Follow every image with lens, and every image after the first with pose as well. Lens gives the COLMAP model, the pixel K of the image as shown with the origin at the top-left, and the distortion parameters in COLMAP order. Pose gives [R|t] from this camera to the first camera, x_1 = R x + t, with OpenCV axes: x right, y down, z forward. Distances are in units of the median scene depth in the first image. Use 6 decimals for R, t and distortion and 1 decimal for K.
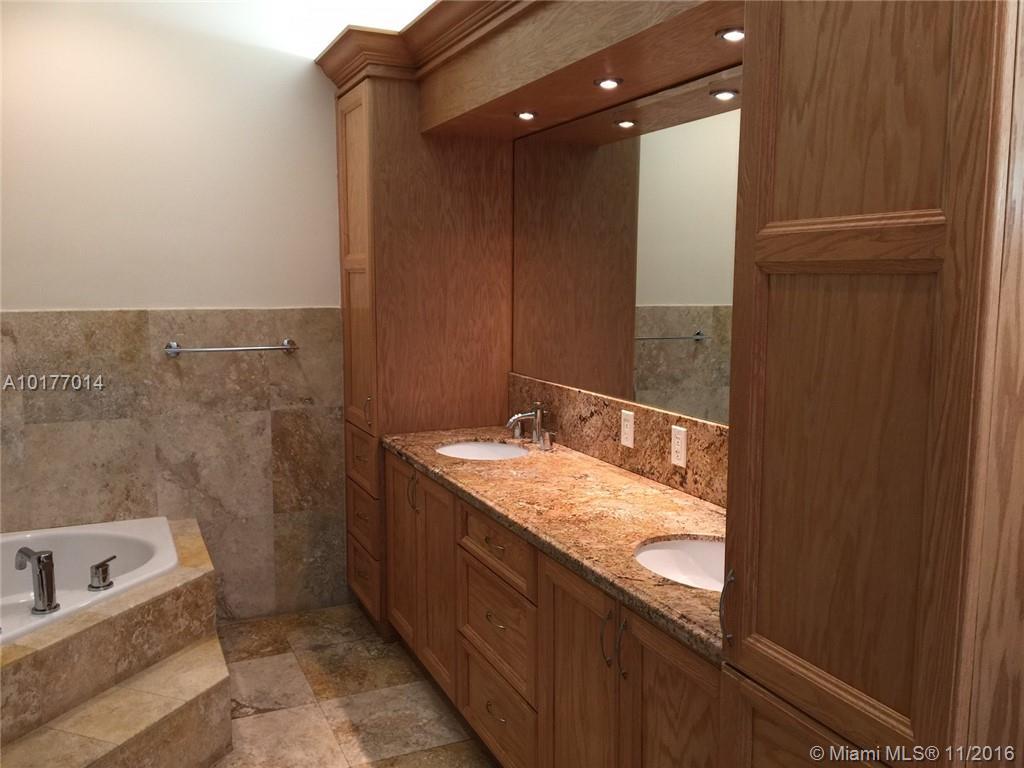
lens RADIAL K [[879.2, 0, 516.1], [0, 879.2, 367.7], [0, 0, 1]] dist [0.098339, -0.127074]
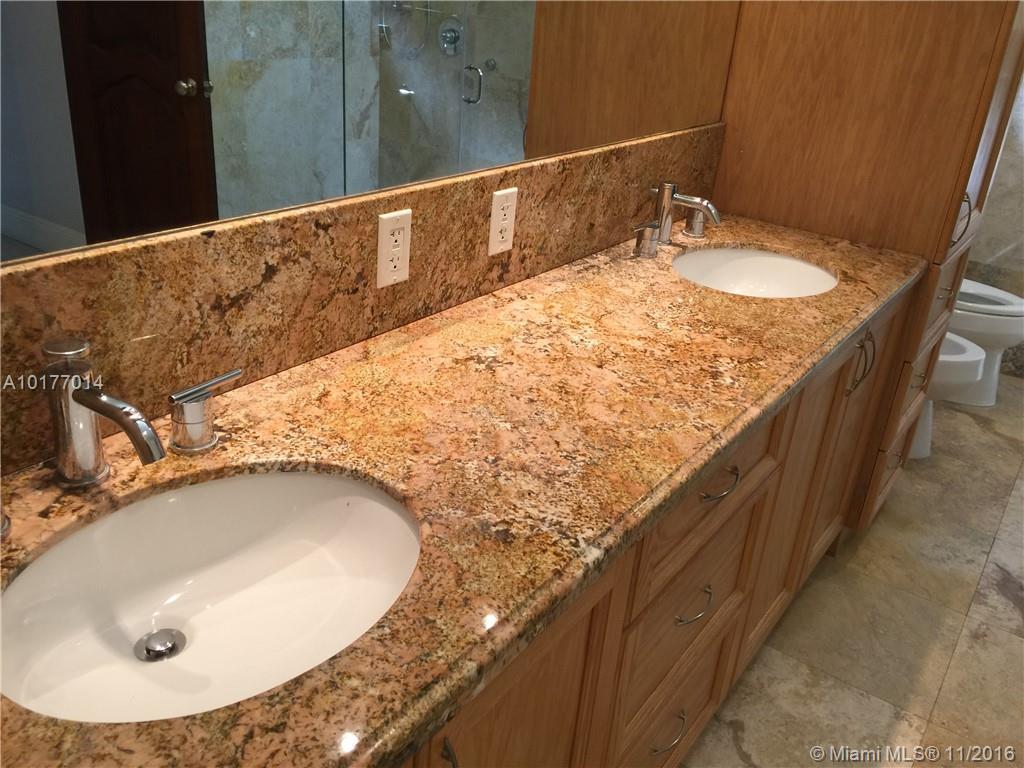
lens RADIAL K [[879.2, 0, 516.1], [0, 879.2, 367.7], [0, 0, 1]] dist [0.098339, -0.127074]
pose [[-0.501170, -0.392870, 0.771026, -0.245251], [0.011195, 0.887983, 0.459741, -0.075223], [-0.865276, 0.239040, -0.440632, 0.952428]]
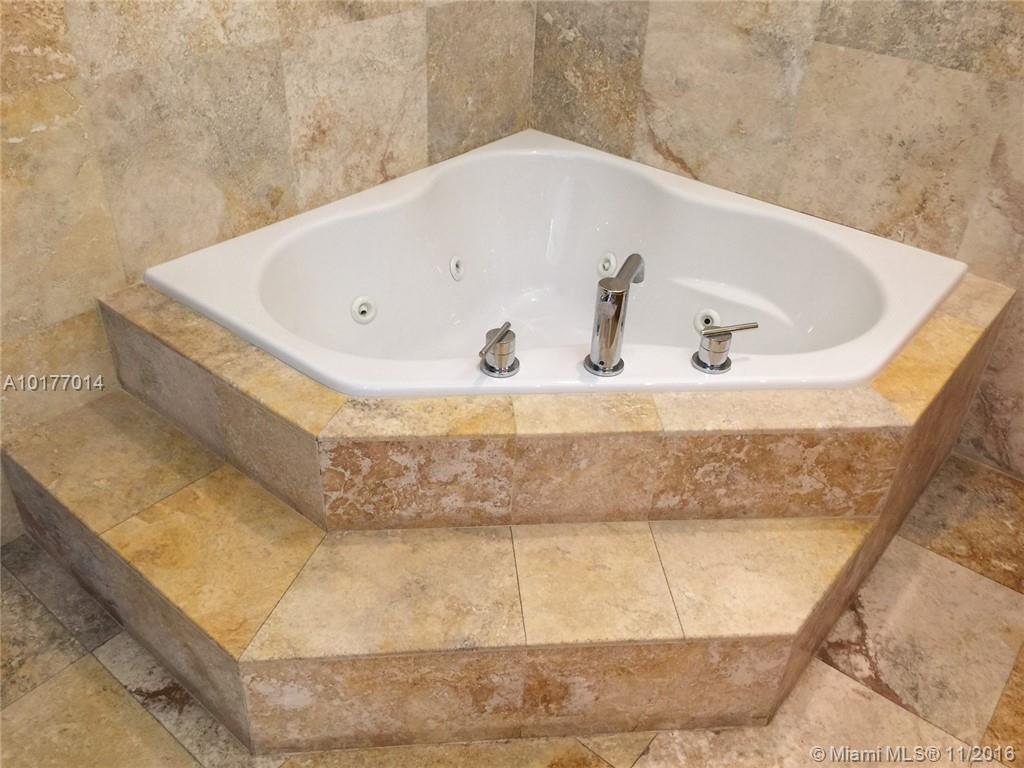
lens RADIAL K [[879.2, 0, 516.1], [0, 879.2, 367.7], [0, 0, 1]] dist [0.098339, -0.127074]
pose [[0.438965, 0.516357, -0.735313, -0.067138], [-0.138833, 0.847525, 0.512275, -0.032008], [0.887713, -0.122785, 0.443721, 0.503966]]
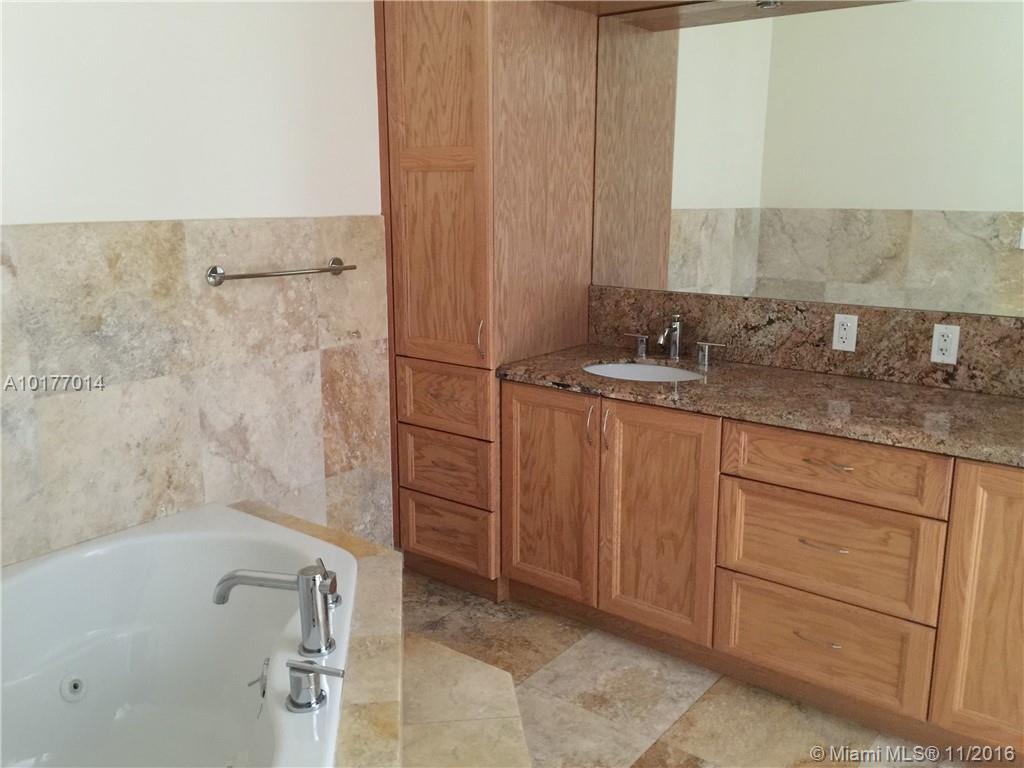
lens RADIAL K [[879.2, 0, 516.1], [0, 879.2, 367.7], [0, 0, 1]] dist [0.098339, -0.127074]
pose [[0.883688, -0.094251, 0.458488, -0.523987], [0.049971, 0.992916, 0.107798, -0.012613], [-0.465401, -0.072349, 0.882138, 0.247927]]
